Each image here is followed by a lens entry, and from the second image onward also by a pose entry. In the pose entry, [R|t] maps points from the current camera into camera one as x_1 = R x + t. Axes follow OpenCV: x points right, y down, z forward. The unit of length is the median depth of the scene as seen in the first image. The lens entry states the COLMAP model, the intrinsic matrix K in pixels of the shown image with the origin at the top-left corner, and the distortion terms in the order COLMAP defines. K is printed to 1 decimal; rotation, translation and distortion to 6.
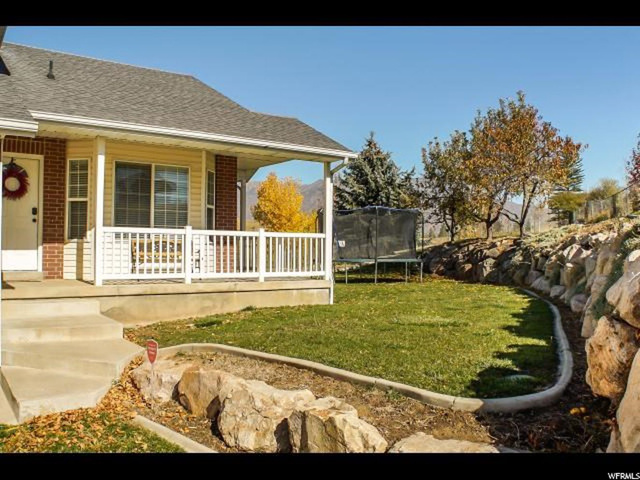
lens RADIAL K [[553.0, 0, 320.0], [0, 553.0, 240.0], [0, 0, 1]] dist [-0.097222, 0.009777]
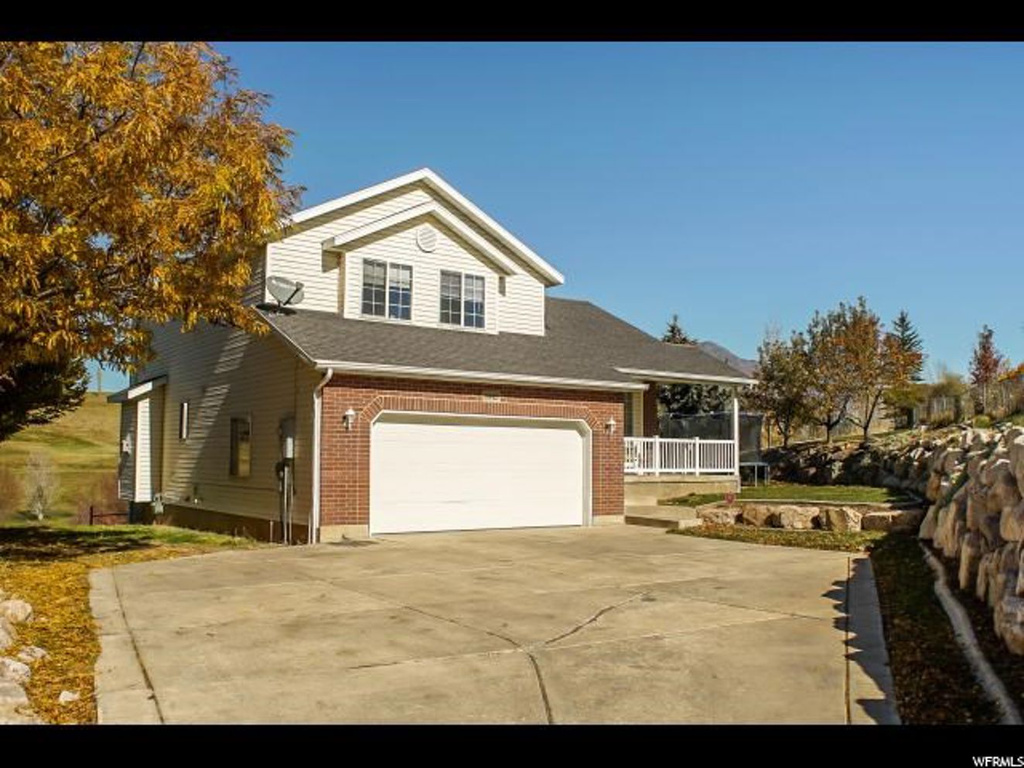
lens RADIAL K [[902.0, 0, 512.0], [0, 902.0, 384.0], [0, 0, 1]] dist [-0.086857, -0.005278]
pose [[0.999869, 0.001415, 0.016148, -0.325215], [-0.000375, 0.997933, -0.064256, -0.004546], [-0.016206, 0.064242, 0.997803, -0.668697]]
